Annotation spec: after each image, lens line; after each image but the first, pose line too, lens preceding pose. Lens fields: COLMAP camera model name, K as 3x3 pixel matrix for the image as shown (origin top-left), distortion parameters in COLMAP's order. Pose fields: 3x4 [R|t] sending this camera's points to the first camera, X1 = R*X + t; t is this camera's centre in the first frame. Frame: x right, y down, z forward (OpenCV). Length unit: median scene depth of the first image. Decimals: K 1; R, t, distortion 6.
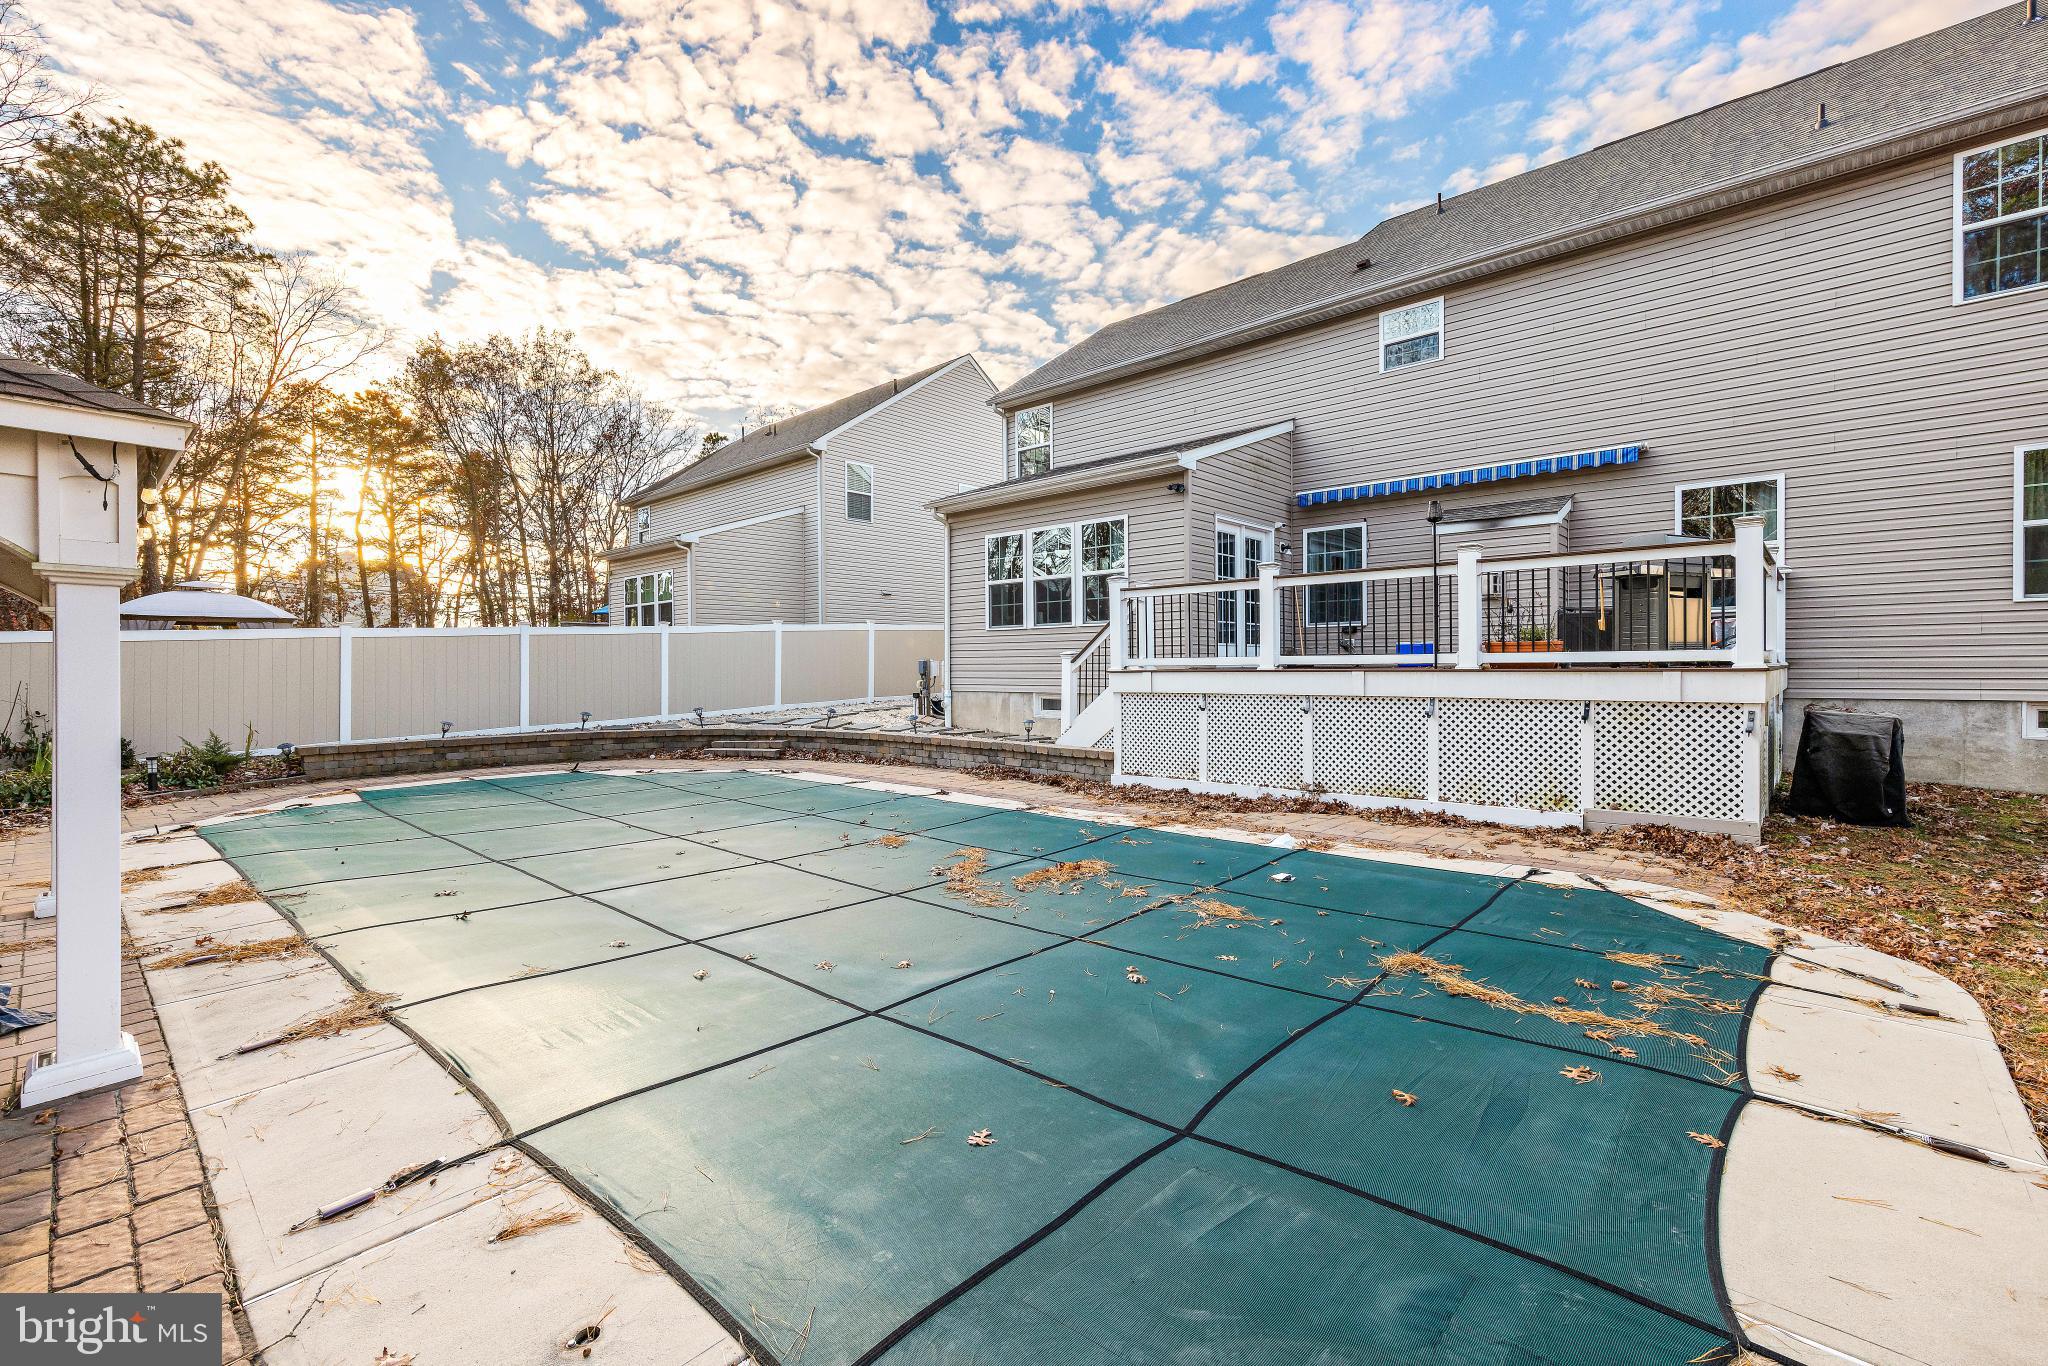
lens RADIAL K [[872.4, 0, 970.4], [0, 872.4, 665.5], [0, 0, 1]] dist [-0.001414, 0.000015]
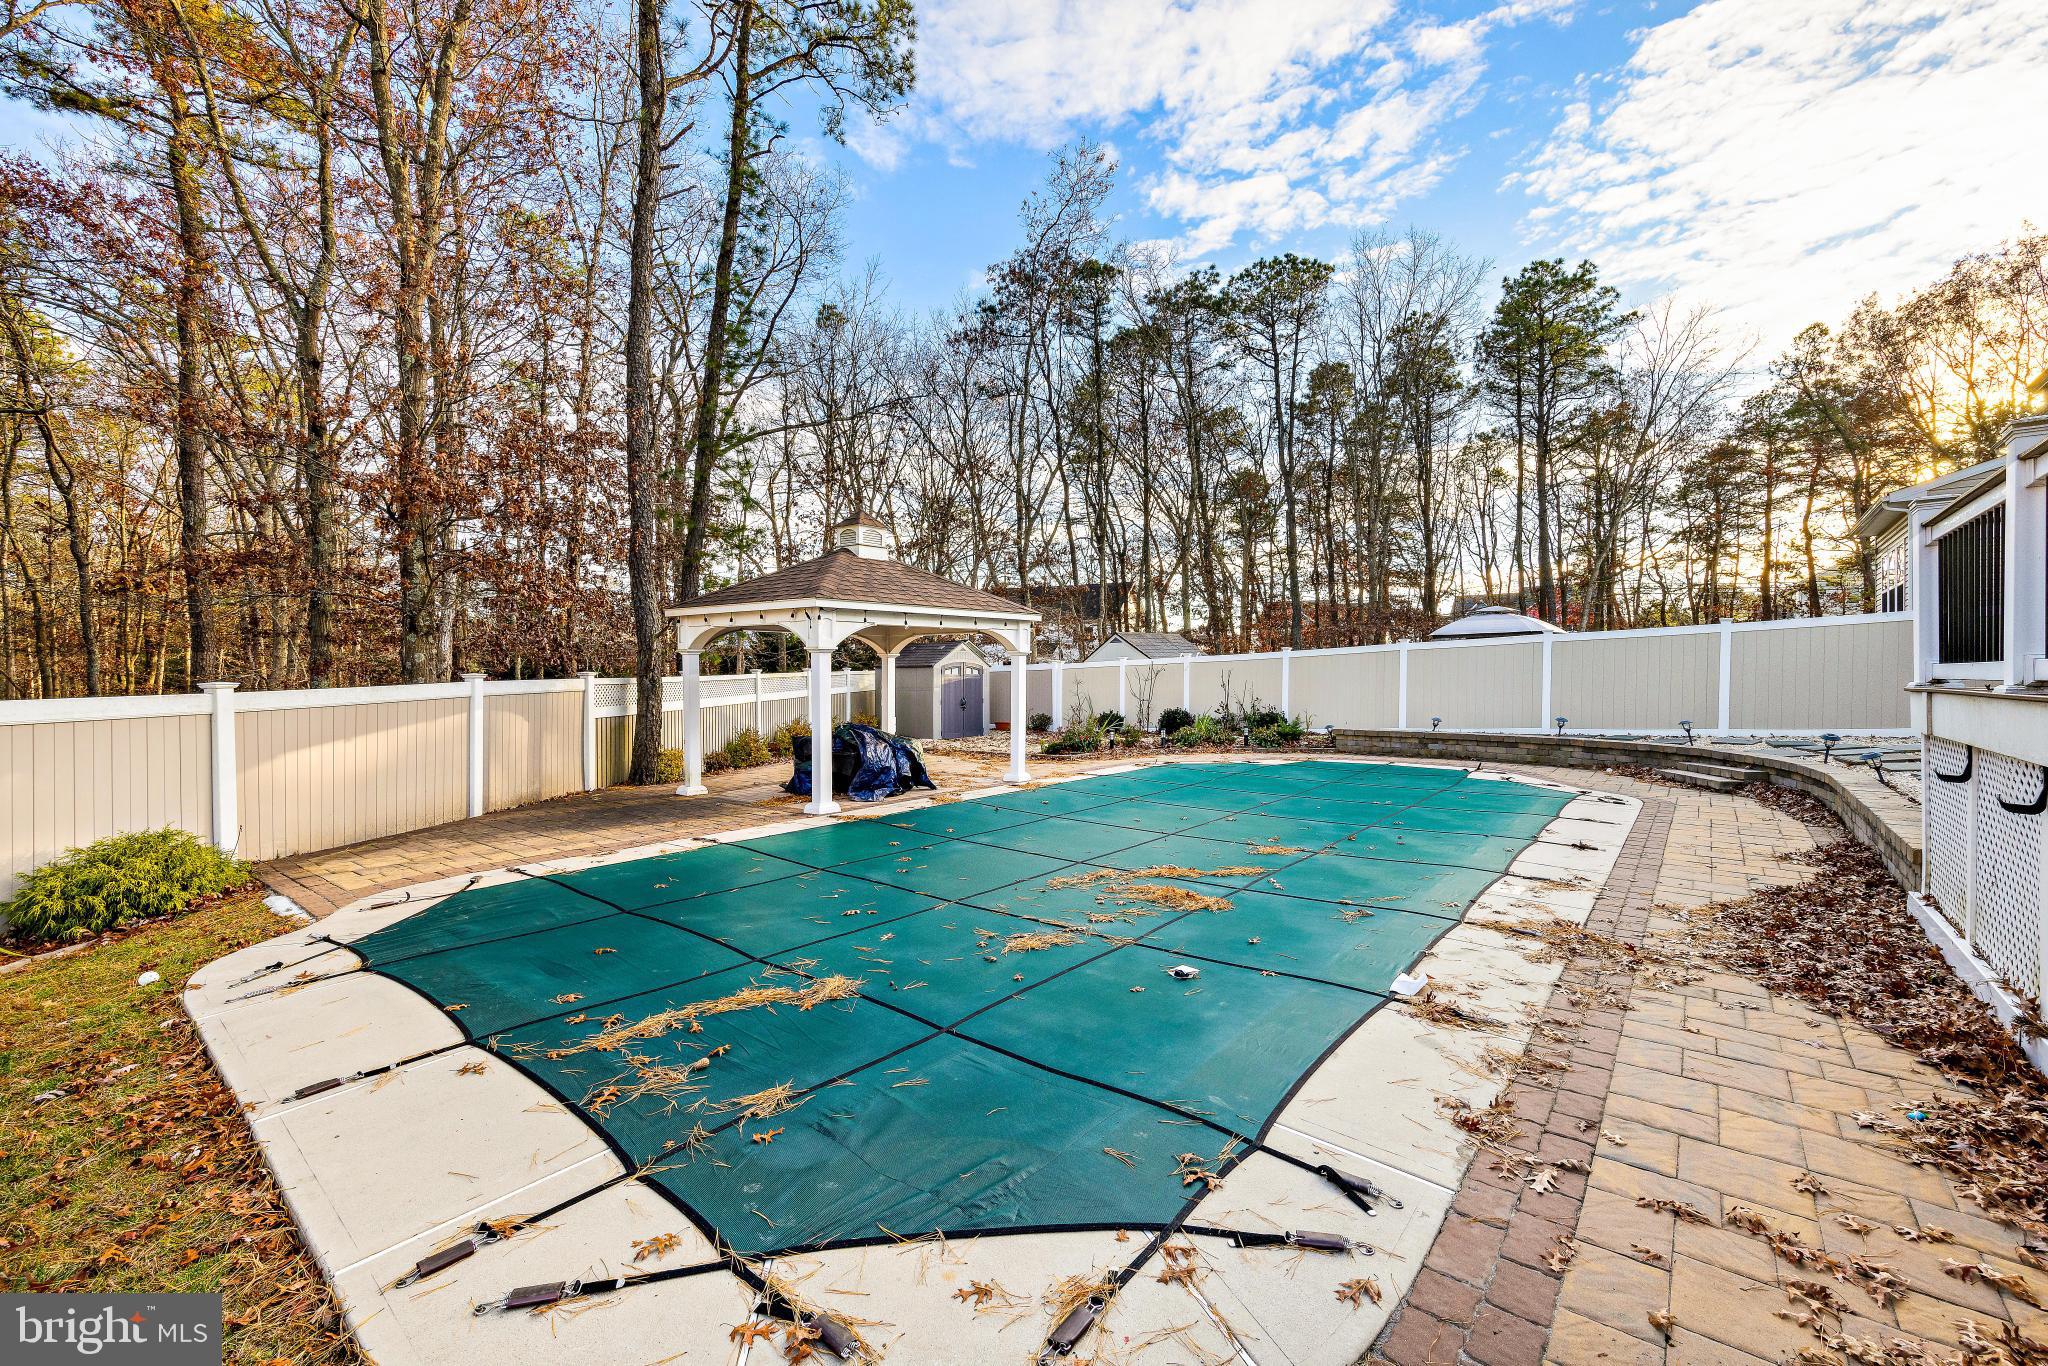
lens RADIAL K [[845.0, 0, 1023.3], [0, 845.0, 670.6], [0, 0, 1]] dist [0.002068, 0.000210]
pose [[0.073550, 0.005200, -0.997278, 1.870435], [0.000031, 0.999986, 0.005216, -0.012324], [0.997291, -0.000414, 0.073549, 1.489643]]
